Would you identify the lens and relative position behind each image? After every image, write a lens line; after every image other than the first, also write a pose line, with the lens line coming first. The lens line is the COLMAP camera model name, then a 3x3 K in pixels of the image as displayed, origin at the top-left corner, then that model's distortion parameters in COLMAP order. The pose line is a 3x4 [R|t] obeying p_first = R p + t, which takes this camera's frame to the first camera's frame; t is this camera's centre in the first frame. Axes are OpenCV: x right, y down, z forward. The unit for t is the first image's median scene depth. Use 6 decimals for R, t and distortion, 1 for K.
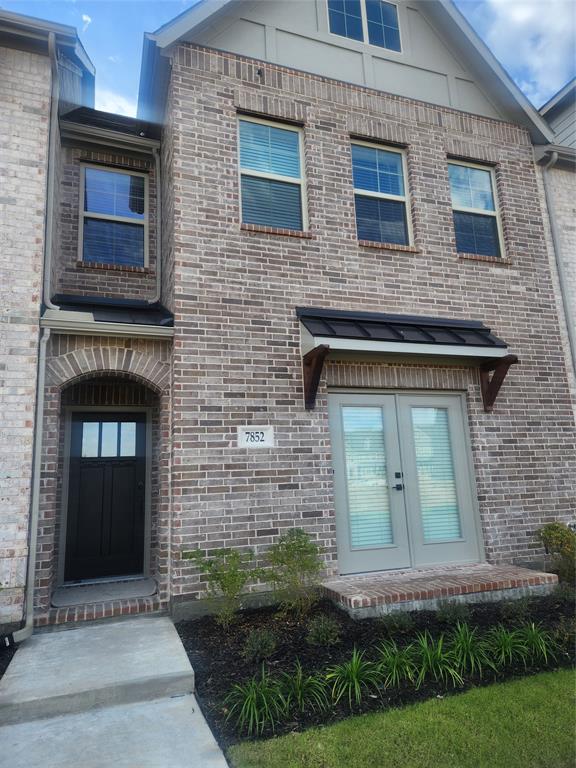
lens RADIAL K [[515.8, 0, 294.2], [0, 515.8, 382.7], [0, 0, 1]] dist [0.066620, -0.027406]
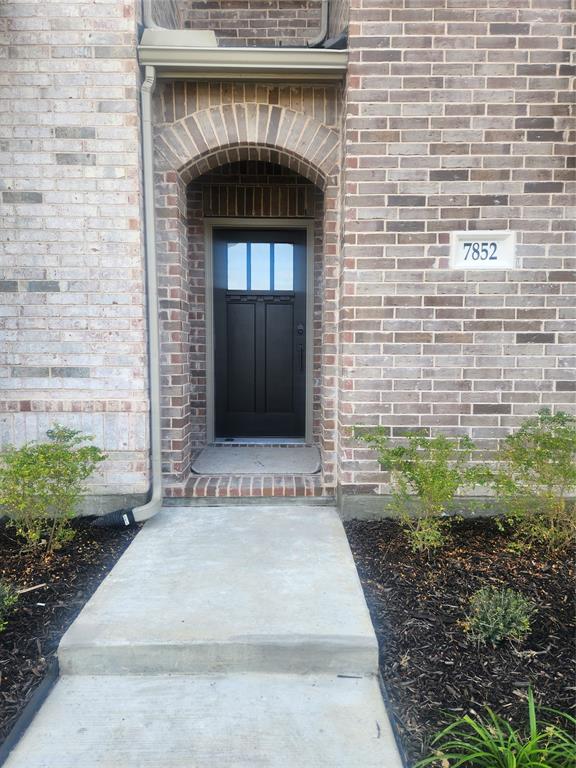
lens RADIAL K [[515.8, 0, 289.2], [0, 515.8, 386.2], [0, 0, 1]] dist [0.066620, -0.027406]
pose [[0.945825, 0.073549, -0.316237, -0.086271], [0.016849, 0.961574, 0.274030, 0.090036], [0.324240, -0.264513, 0.908241, 0.372829]]
